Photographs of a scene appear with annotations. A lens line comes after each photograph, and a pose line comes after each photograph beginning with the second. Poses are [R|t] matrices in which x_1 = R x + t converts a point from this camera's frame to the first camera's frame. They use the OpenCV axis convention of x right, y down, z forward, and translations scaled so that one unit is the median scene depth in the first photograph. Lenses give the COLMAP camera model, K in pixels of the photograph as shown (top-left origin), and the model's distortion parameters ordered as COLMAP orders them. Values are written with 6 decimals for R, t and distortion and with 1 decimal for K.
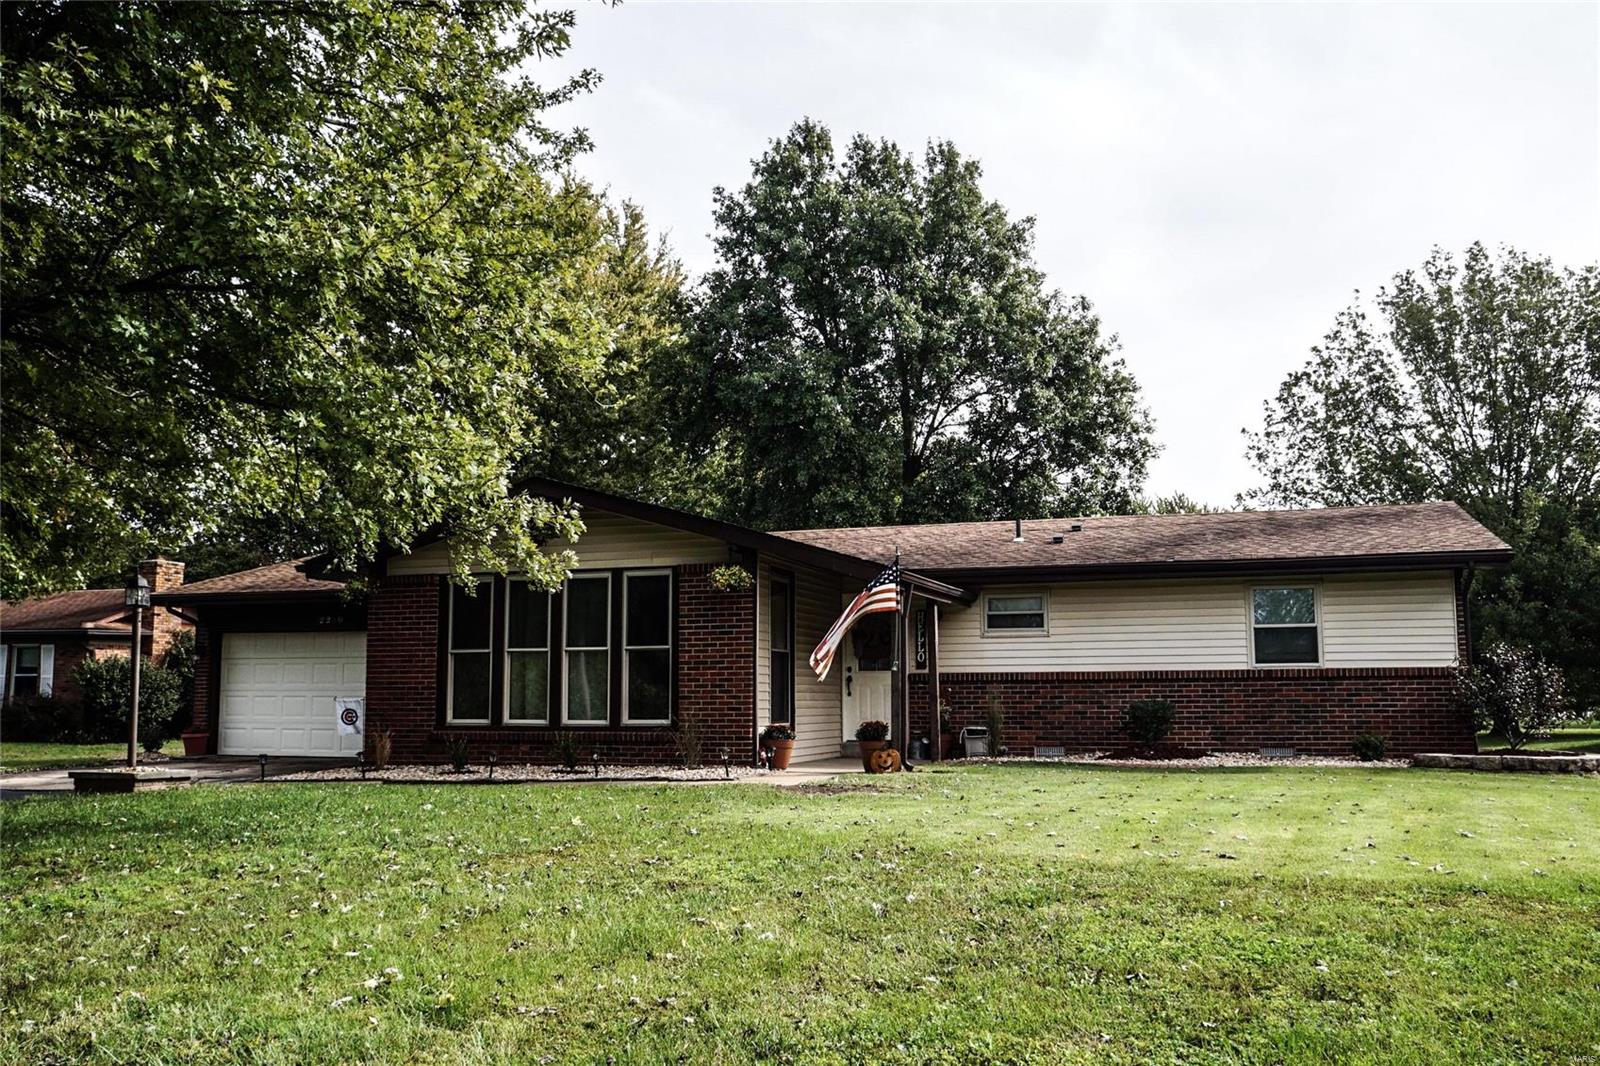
lens RADIAL K [[1443.1, 0, 803.3], [0, 1443.1, 556.7], [0, 0, 1]] dist [-0.045622, 0.004608]
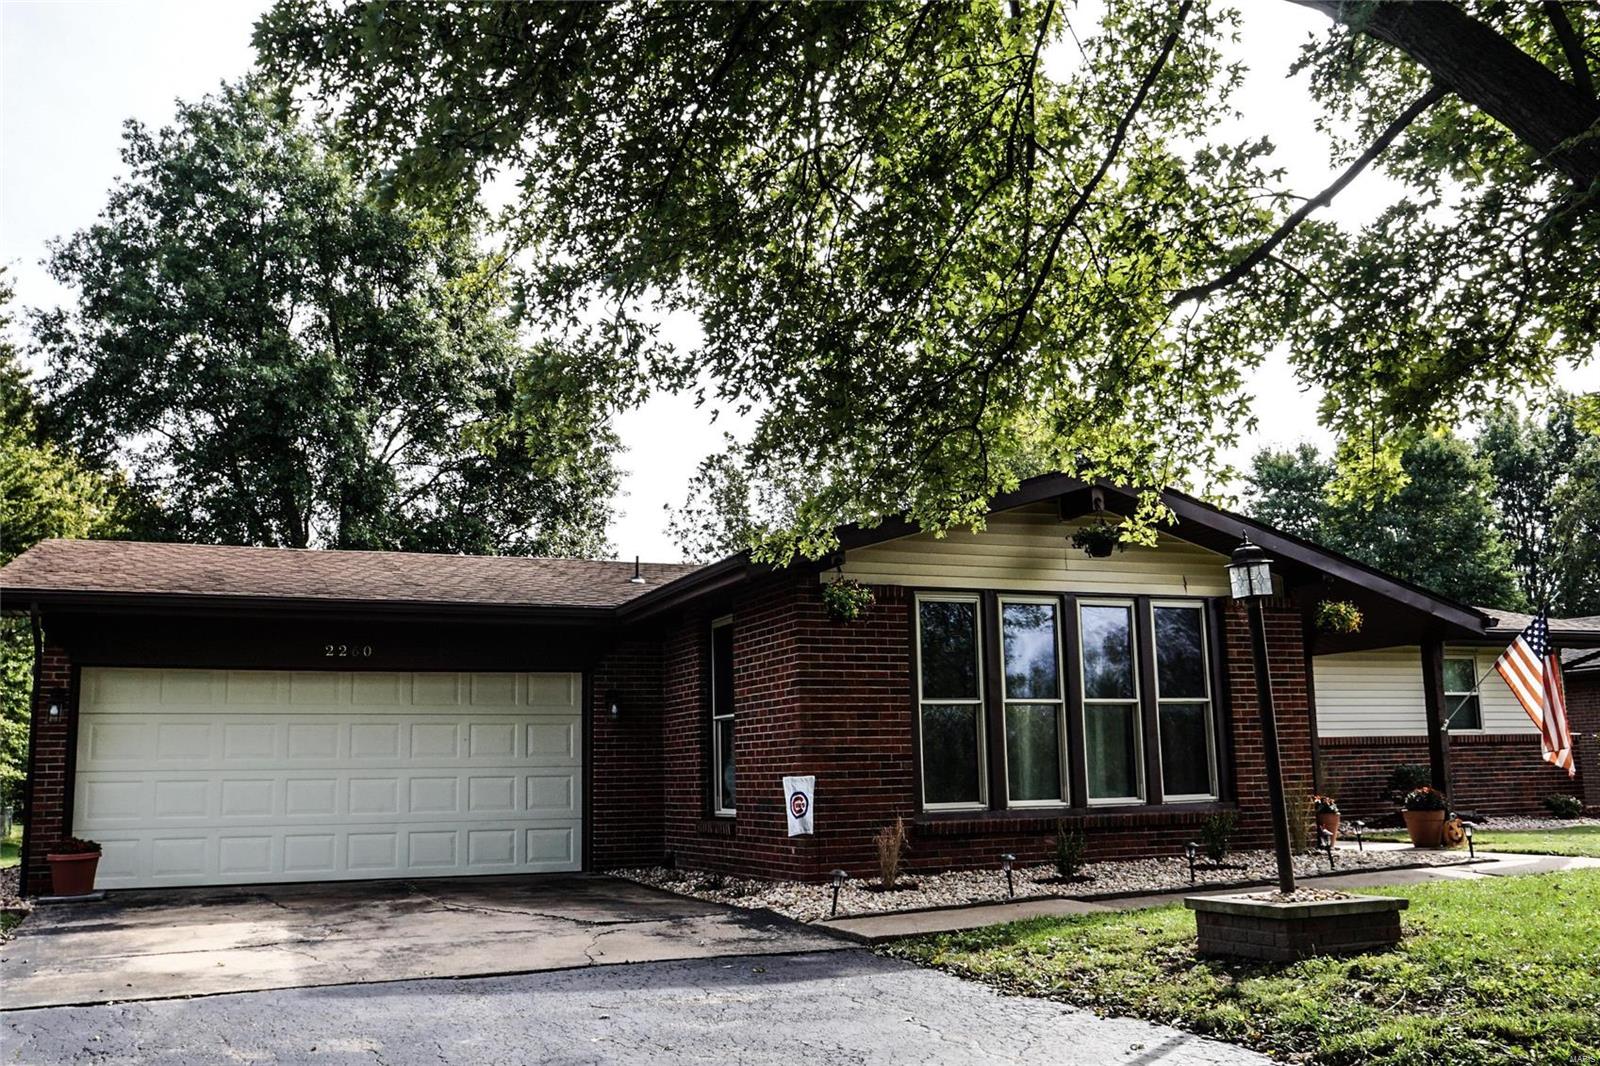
lens RADIAL K [[1443.1, 0, 803.3], [0, 1443.1, 556.7], [0, 0, 1]] dist [-0.045622, 0.004608]
pose [[0.755067, 0.086436, 0.649925, -0.717224], [-0.047420, 0.995875, -0.077354, 0.051880], [-0.653931, 0.027588, 0.756051, 0.517321]]
